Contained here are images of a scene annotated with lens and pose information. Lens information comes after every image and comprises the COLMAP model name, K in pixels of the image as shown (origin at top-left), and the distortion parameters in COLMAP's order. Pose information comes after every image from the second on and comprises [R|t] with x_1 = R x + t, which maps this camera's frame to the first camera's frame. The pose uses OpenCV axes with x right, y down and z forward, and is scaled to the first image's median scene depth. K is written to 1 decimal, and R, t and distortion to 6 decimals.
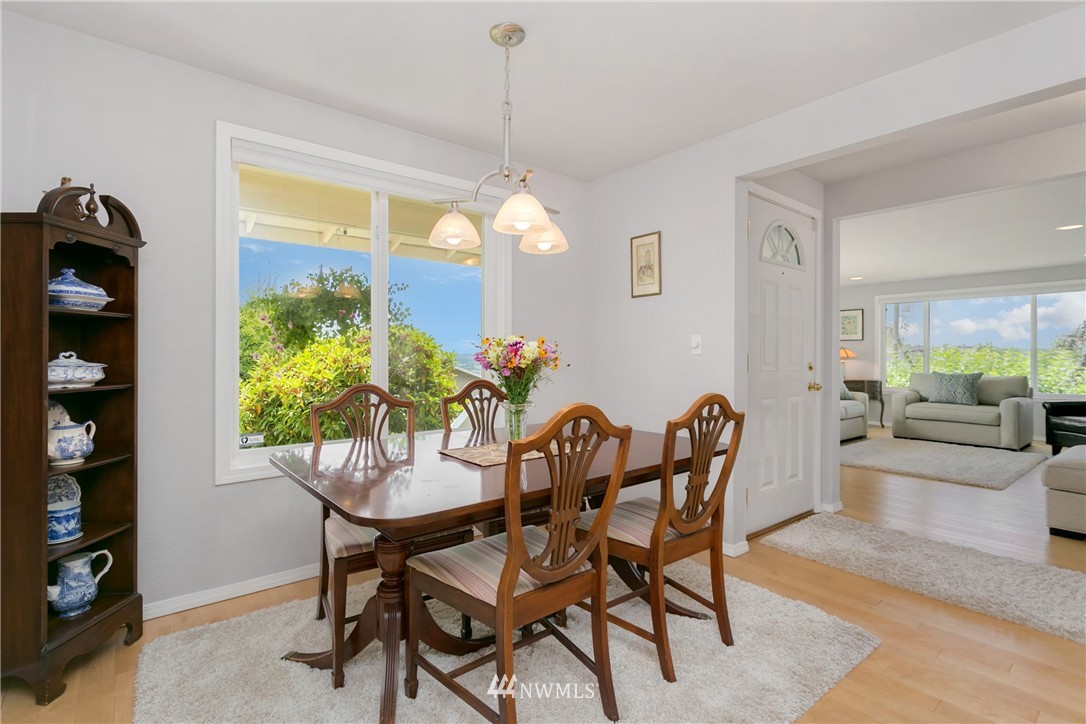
lens RADIAL K [[504.1, 0, 532.7], [0, 504.1, 357.4], [0, 0, 1]] dist [0.004103, 0.000114]
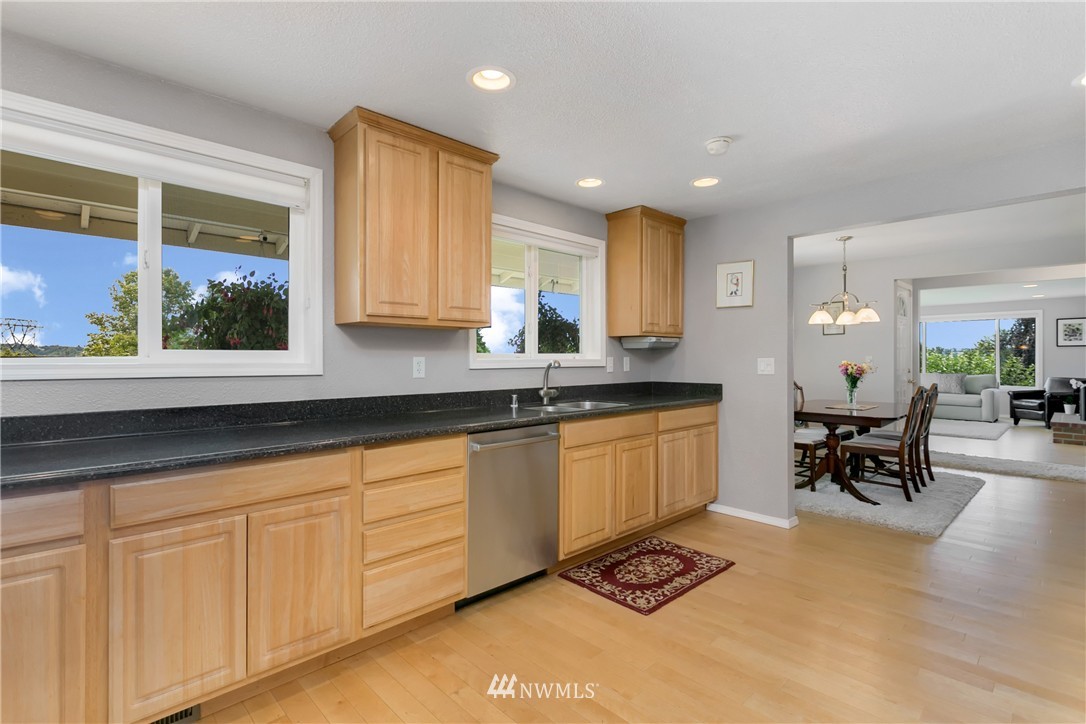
lens RADIAL K [[504.1, 0, 541.1], [0, 504.1, 368.3], [0, 0, 1]] dist [0.004103, 0.000114]
pose [[0.996101, -0.020128, 0.085898, -0.530375], [0.020137, 0.999797, 0.000765, -0.011365], [-0.085896, 0.000967, 0.996304, -0.408382]]
